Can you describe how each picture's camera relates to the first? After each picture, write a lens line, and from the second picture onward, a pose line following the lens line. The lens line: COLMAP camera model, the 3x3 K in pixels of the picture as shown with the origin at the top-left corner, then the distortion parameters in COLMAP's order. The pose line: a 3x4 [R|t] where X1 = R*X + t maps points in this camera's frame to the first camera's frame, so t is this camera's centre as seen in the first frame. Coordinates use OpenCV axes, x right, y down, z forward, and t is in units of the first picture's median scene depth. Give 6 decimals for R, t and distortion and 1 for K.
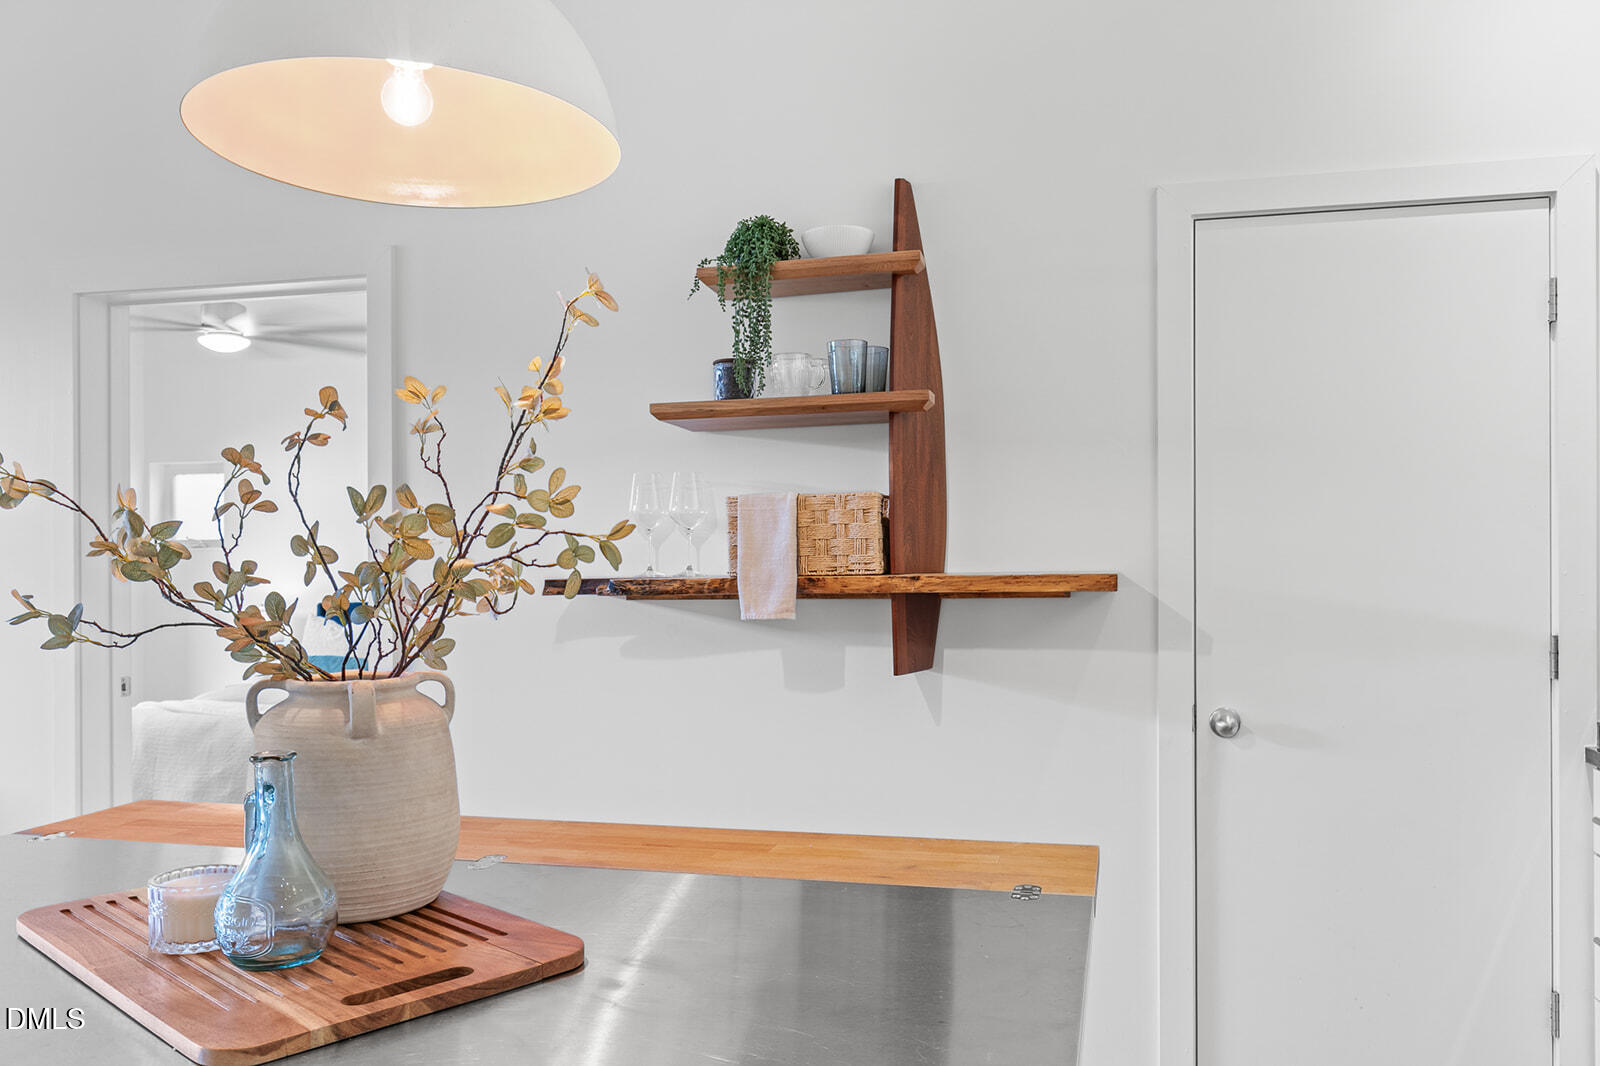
lens RADIAL K [[1270.4, 0, 800.6], [0, 1270.4, 547.9], [0, 0, 1]] dist [0.002934, 0.001324]
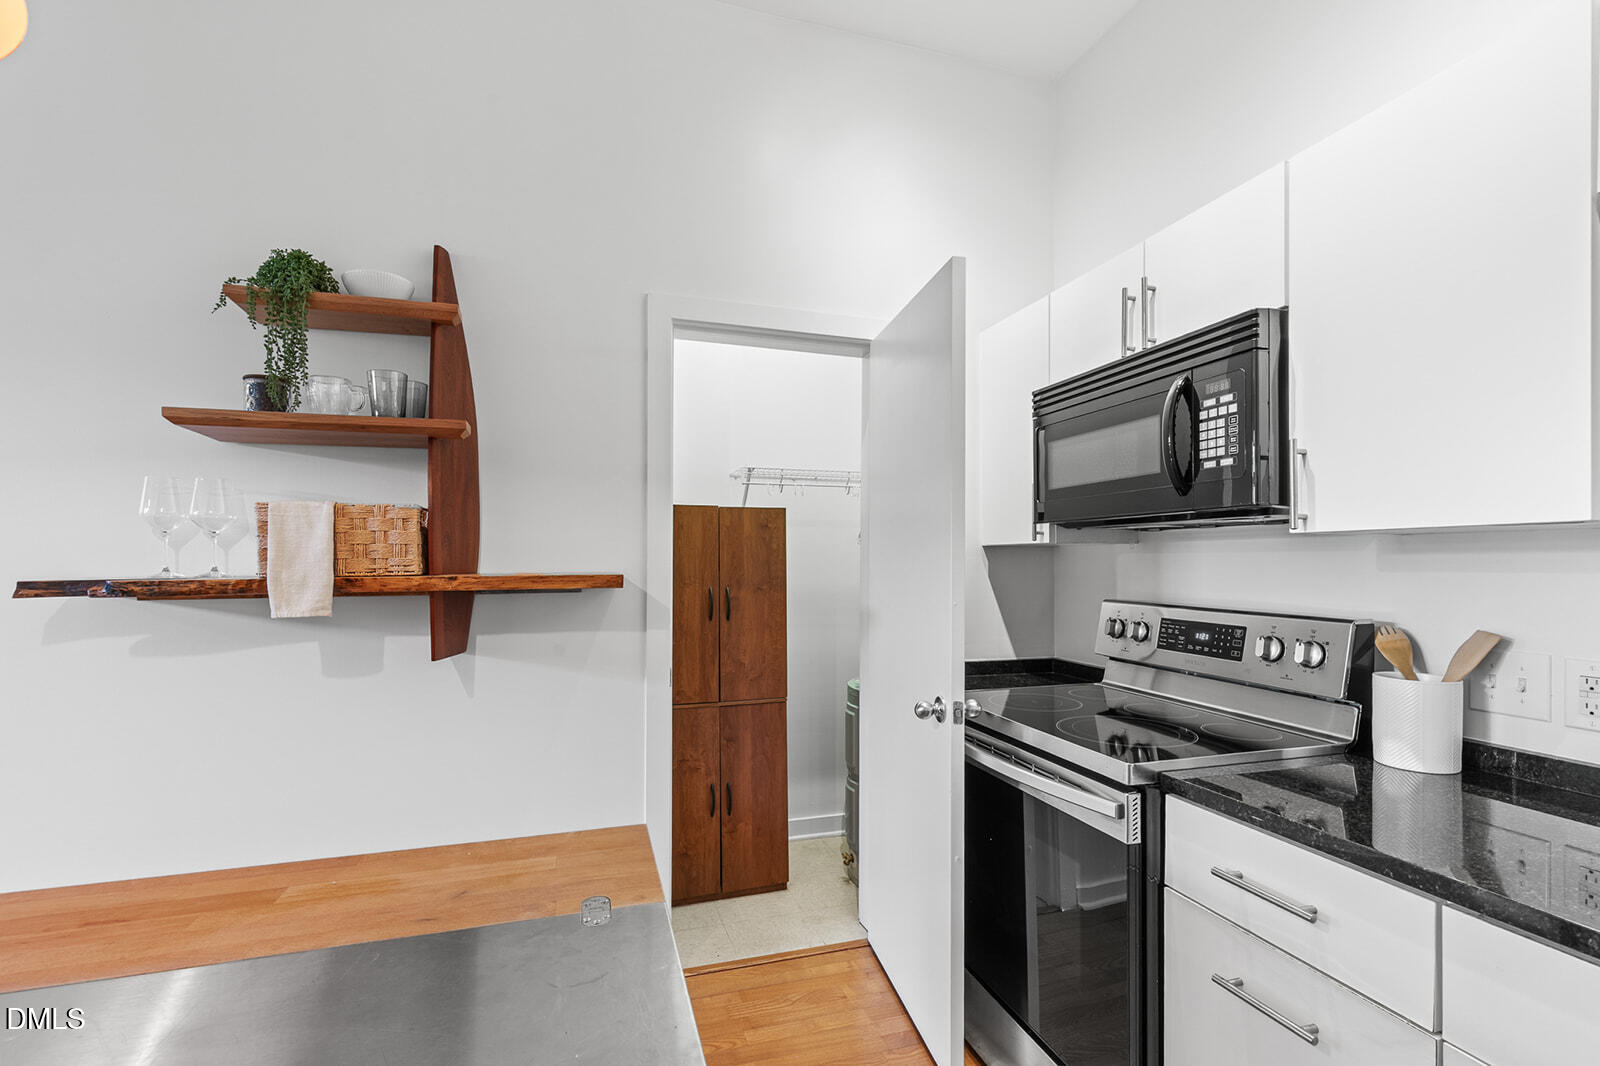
lens RADIAL K [[726.1, 0, 800.0], [0, 726.1, 565.4], [0, 0, 1]] dist [0.007687, -0.002406]
pose [[0.851392, 0.005006, 0.524507, 0.009724], [-0.011332, 0.999897, 0.008850, 0.001893], [-0.524408, -0.013478, 0.851360, 0.238951]]
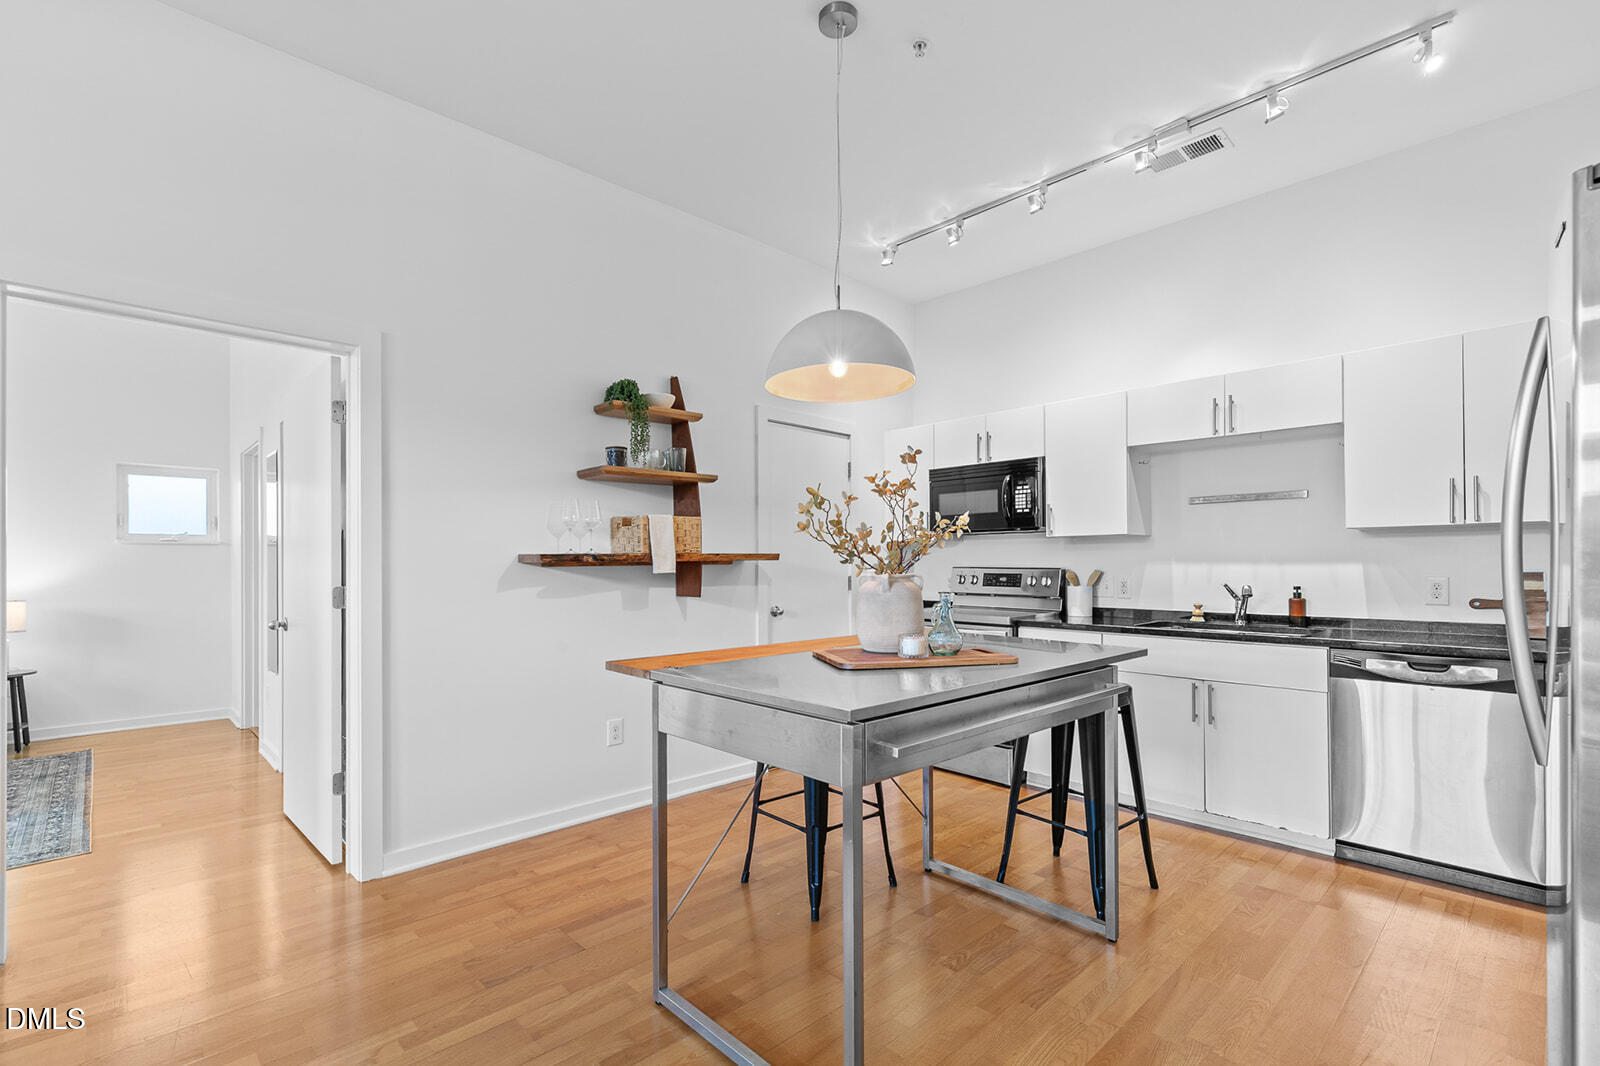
lens RADIAL K [[726.1, 0, 799.3], [0, 726.1, 559.6], [0, 0, 1]] dist [0.007687, -0.002406]
pose [[0.531199, 0.008862, 0.847201, -0.912382], [-0.006607, 0.999958, -0.006317, 0.038078], [-0.847222, -0.002241, 0.531235, 0.141936]]
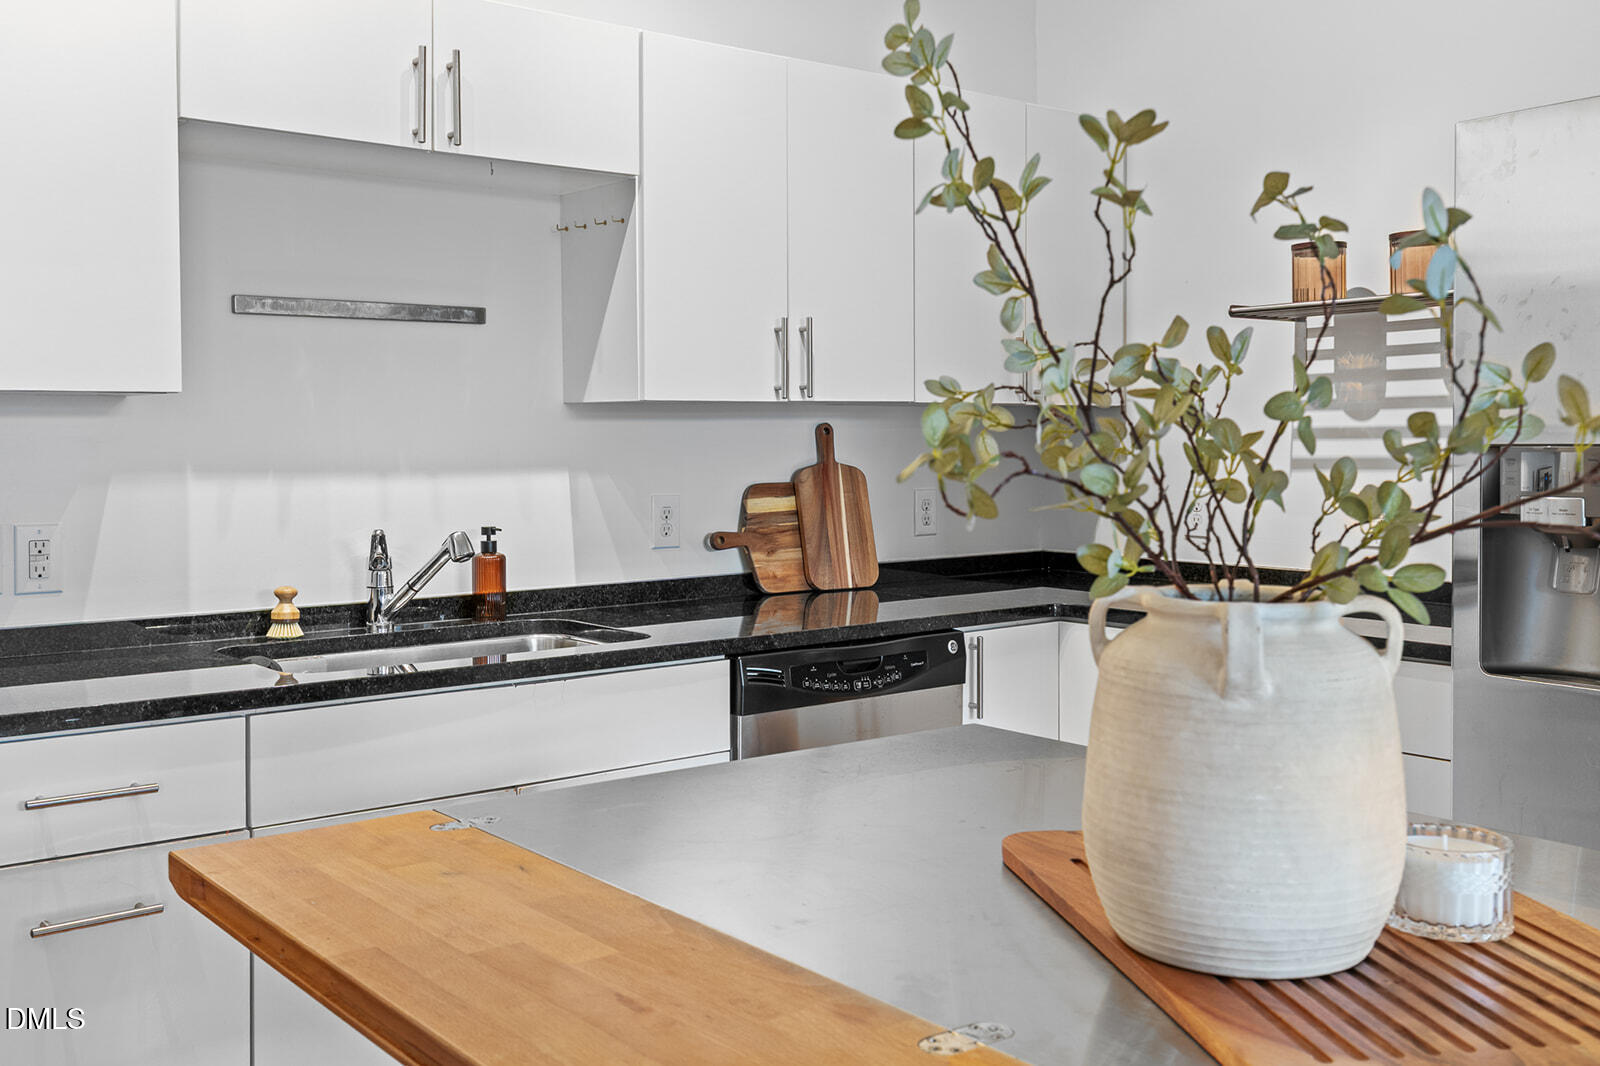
lens RADIAL K [[1564.1, 0, 803.8], [0, 1564.1, 527.6], [0, 0, 1]] dist [0.019692, 0.000000]
pose [[-0.791819, -0.028442, 0.610093, -0.321142], [0.003075, 0.998717, 0.050549, 0.012630], [-0.610748, 0.041902, -0.790716, 0.848958]]
